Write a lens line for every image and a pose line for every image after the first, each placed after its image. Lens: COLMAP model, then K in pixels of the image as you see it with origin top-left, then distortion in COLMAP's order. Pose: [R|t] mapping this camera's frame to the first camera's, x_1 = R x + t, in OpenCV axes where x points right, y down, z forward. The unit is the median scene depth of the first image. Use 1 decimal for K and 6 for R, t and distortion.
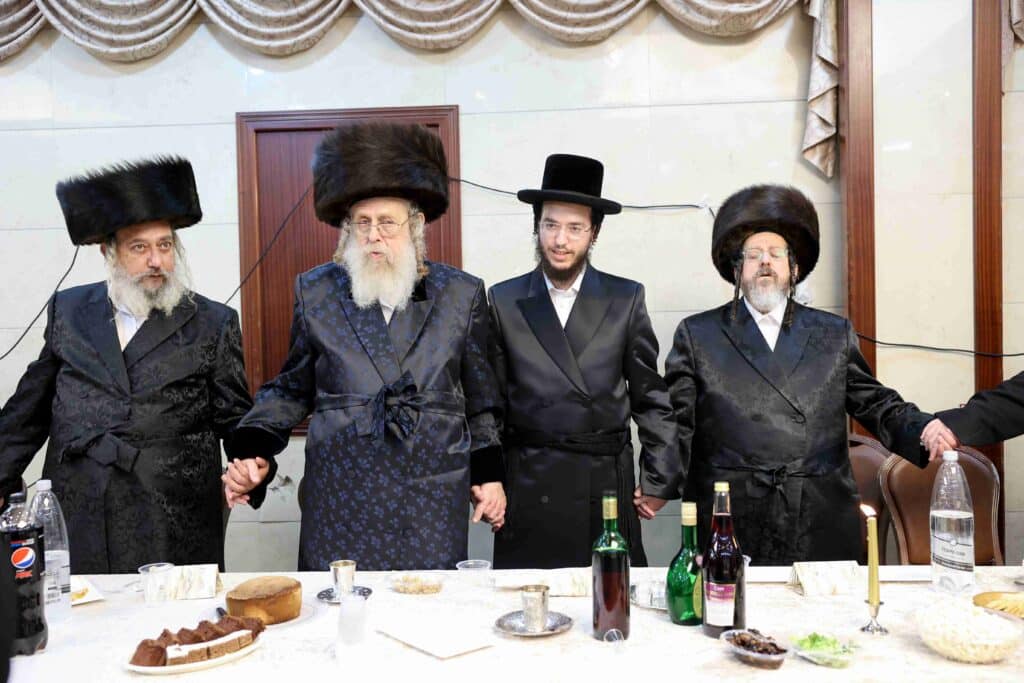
lens RADIAL K [[1027.3, 0, 512.0], [0, 1027.3, 341.5], [0, 0, 1]] dist [0.014368, 0.027793]
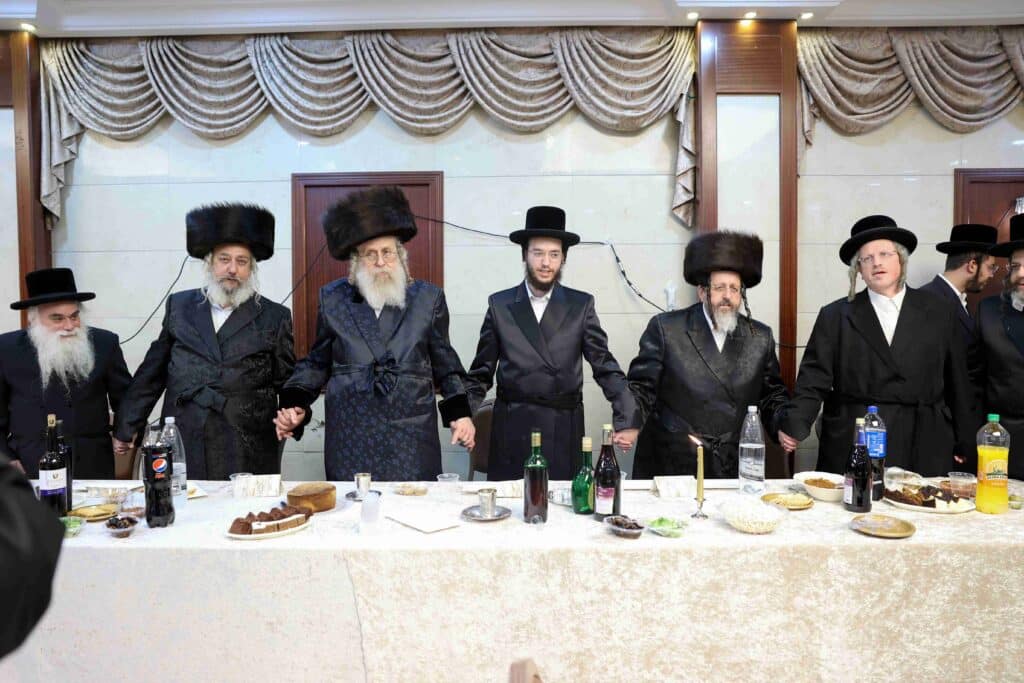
lens RADIAL K [[740.5, 0, 512.0], [0, 740.5, 341.5], [0, 0, 1]] dist [-0.066720, 0.001269]
pose [[0.998845, 0.016268, 0.045214, 0.004889], [-0.016784, 0.999798, 0.011050, 0.001238], [-0.045026, -0.011796, 0.998916, -0.106427]]
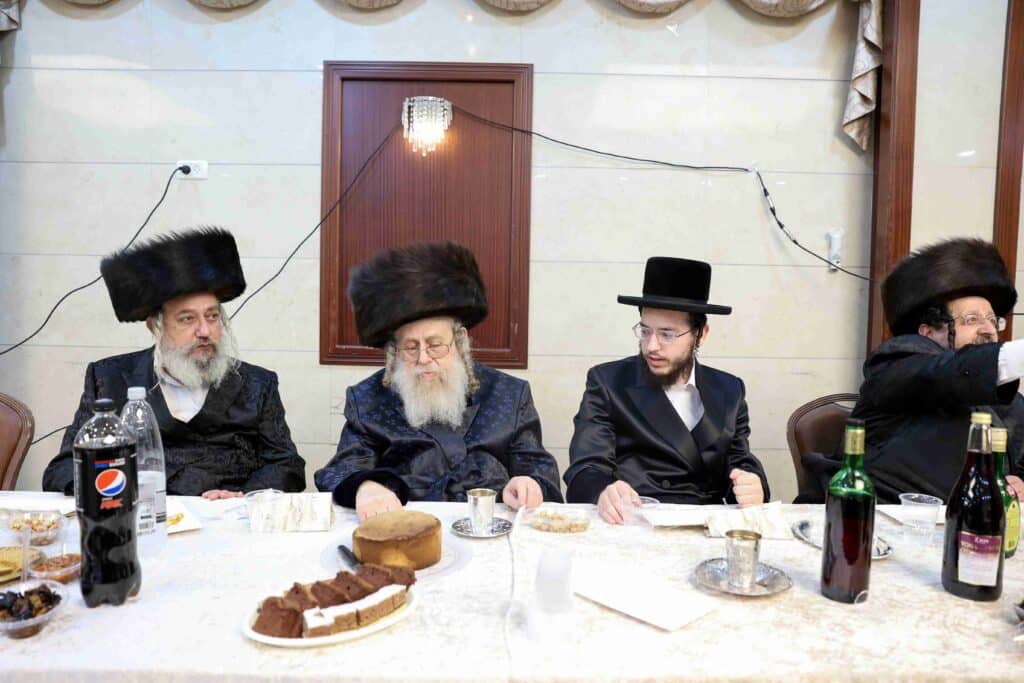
lens RADIAL K [[725.9, 0, 512.0], [0, 725.9, 341.5], [0, 0, 1]] dist [-0.093878, 0.065581]
pose [[0.996950, 0.036880, 0.068777, -0.191395], [-0.038670, 0.998943, 0.024865, 0.070810], [-0.067787, -0.027449, 0.997322, 0.406732]]
